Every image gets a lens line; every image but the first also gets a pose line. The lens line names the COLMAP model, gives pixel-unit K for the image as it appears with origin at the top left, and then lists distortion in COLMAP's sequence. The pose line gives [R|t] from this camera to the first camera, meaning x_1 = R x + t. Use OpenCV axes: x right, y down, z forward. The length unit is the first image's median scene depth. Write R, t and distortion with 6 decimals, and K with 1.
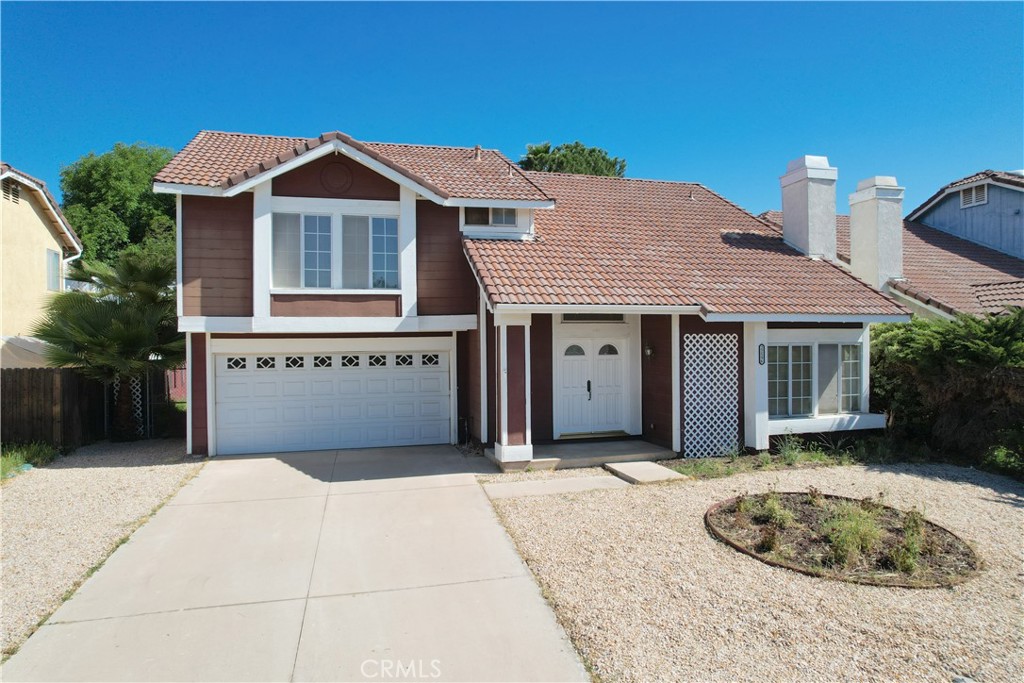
lens RADIAL K [[656.8, 0, 512.0], [0, 656.8, 341.5], [0, 0, 1]] dist [-0.089992, 0.087273]
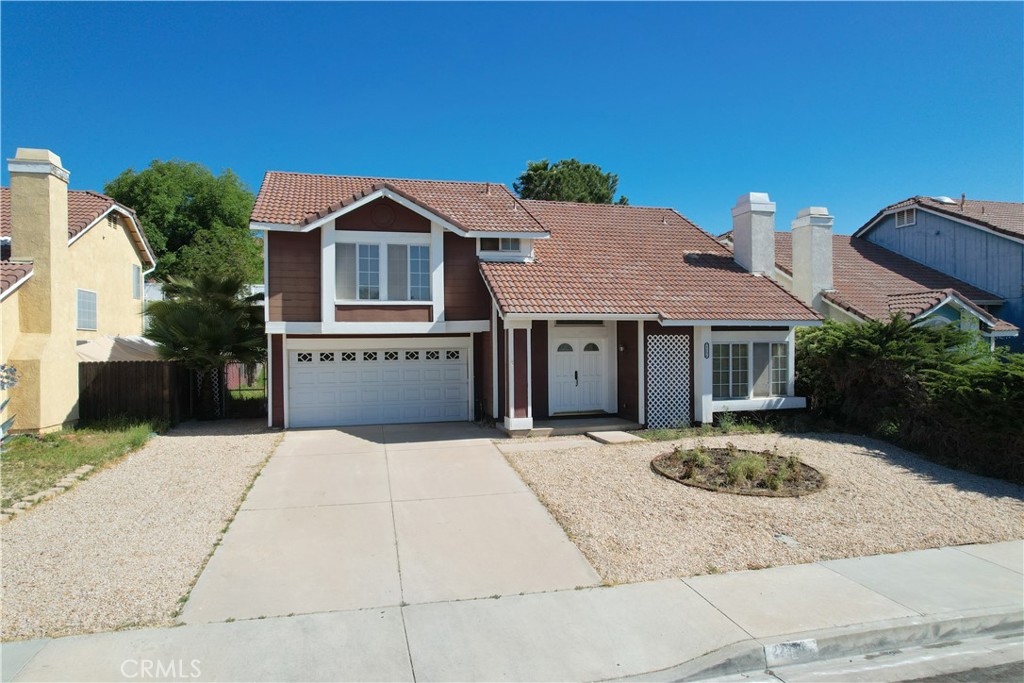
lens RADIAL K [[656.8, 0, 512.0], [0, 656.8, 341.5], [0, 0, 1]] dist [-0.089992, 0.087273]
pose [[1.000000, 0.000367, 0.000241, -0.010369], [-0.000367, 0.999999, 0.000959, 0.000395], [-0.000241, -0.000959, 1.000000, -0.313044]]
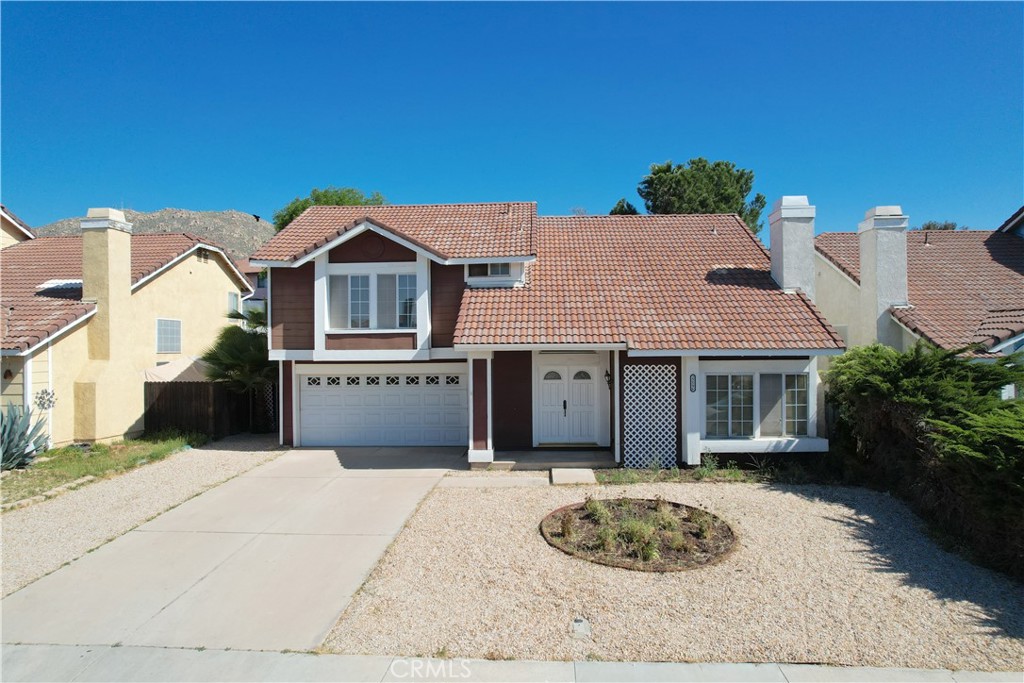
lens RADIAL K [[656.8, 0, 512.0], [0, 656.8, 341.5], [0, 0, 1]] dist [-0.089992, 0.087273]
pose [[0.950255, -0.000116, -0.311472, 0.430271], [0.000332, 1.000000, 0.000640, -0.054462], [0.311471, -0.000712, 0.950255, -0.207940]]
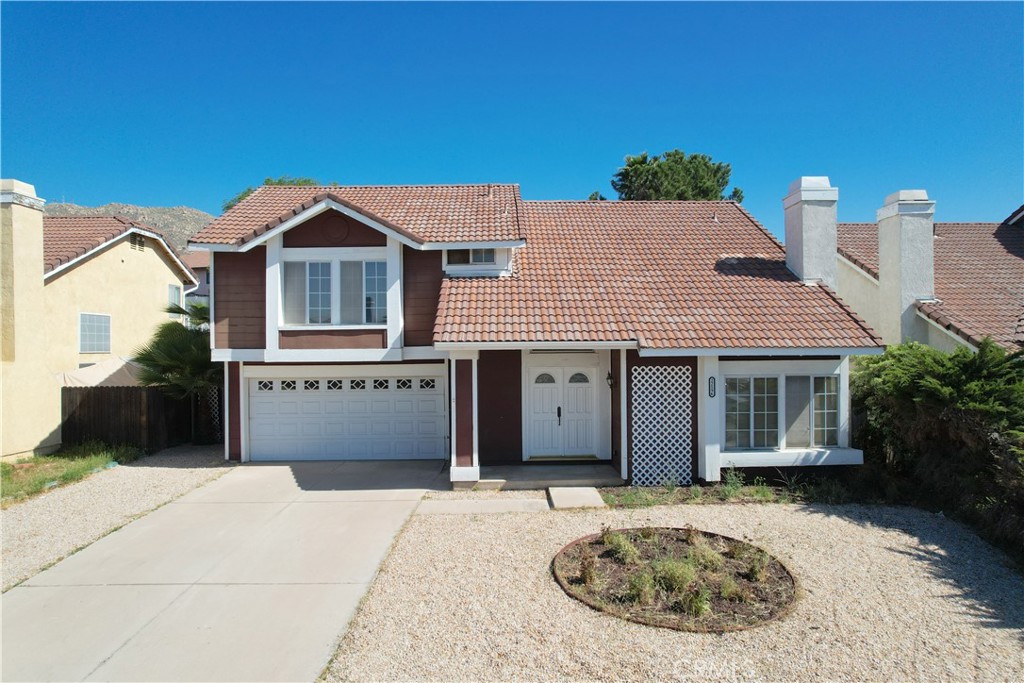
lens RADIAL K [[656.8, 0, 512.0], [0, 656.8, 341.5], [0, 0, 1]] dist [-0.089992, 0.087273]
pose [[0.968231, 0.000018, -0.250056, 0.328923], [0.000159, 1.000000, 0.000688, -0.050524], [0.250056, -0.000706, 0.968231, -0.055173]]
